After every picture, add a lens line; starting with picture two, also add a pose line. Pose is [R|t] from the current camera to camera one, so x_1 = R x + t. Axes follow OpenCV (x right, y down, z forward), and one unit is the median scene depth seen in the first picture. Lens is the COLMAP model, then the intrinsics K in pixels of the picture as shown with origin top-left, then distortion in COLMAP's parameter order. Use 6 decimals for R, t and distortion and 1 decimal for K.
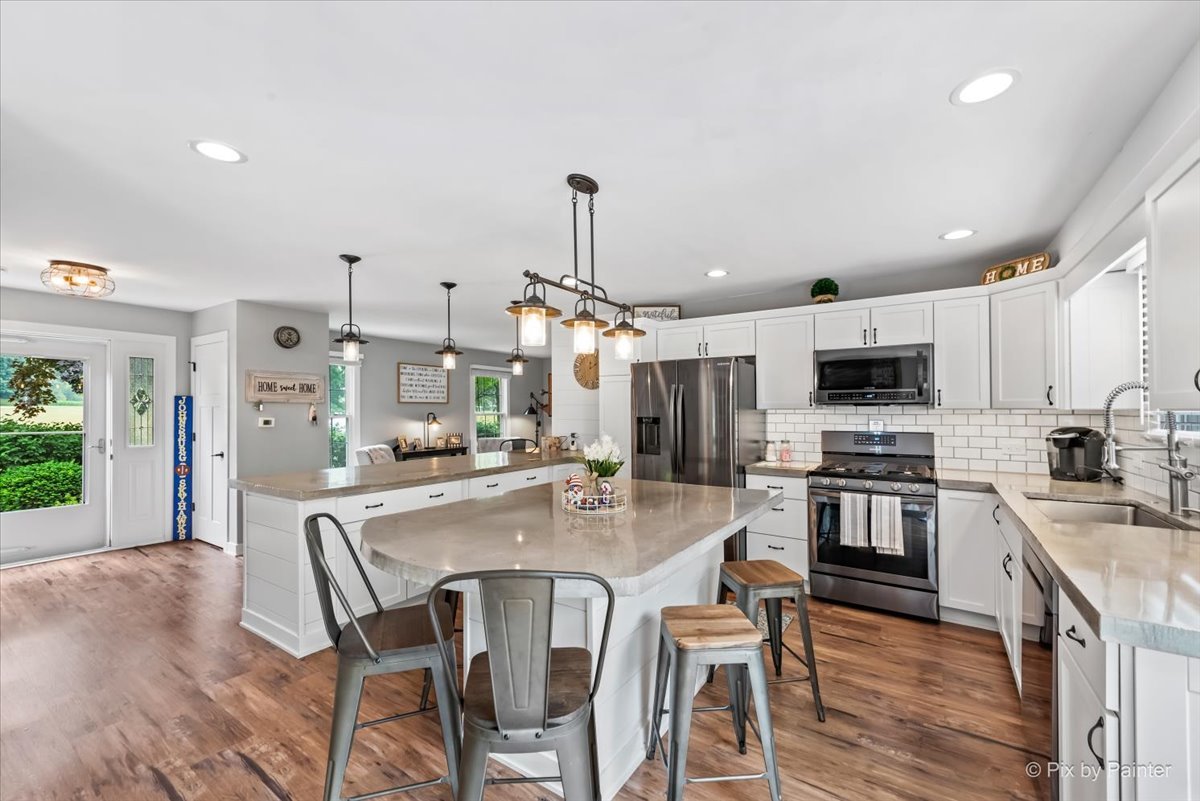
lens RADIAL K [[488.1, 0, 600.0], [0, 488.1, 400.5], [0, 0, 1]] dist [0.000104, 0.000033]
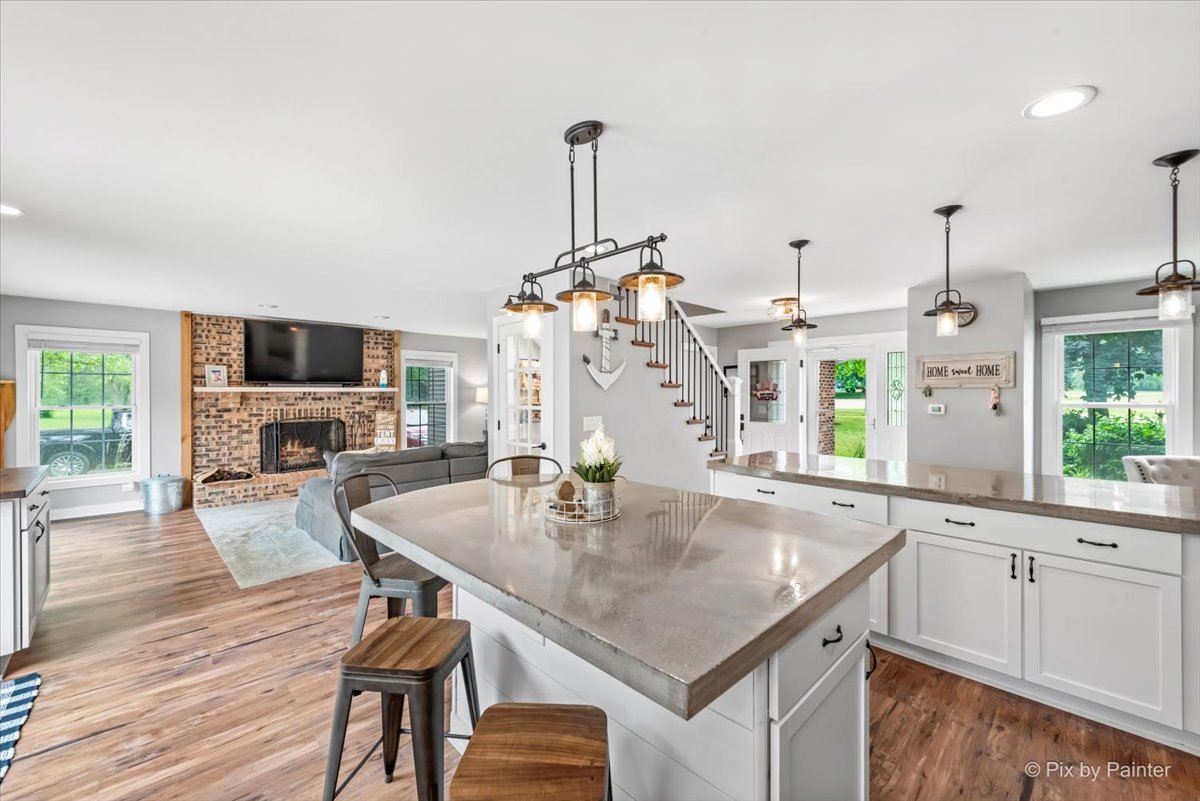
lens RADIAL K [[478.0, 0, 600.0], [0, 478.0, 400.5], [0, 0, 1]] dist [-0.000367, -0.000132]
pose [[-0.206576, 0.010846, -0.978370, 0.518181], [0.018965, 0.999795, 0.007079, 0.012568], [0.978247, -0.017092, -0.206739, 0.794084]]
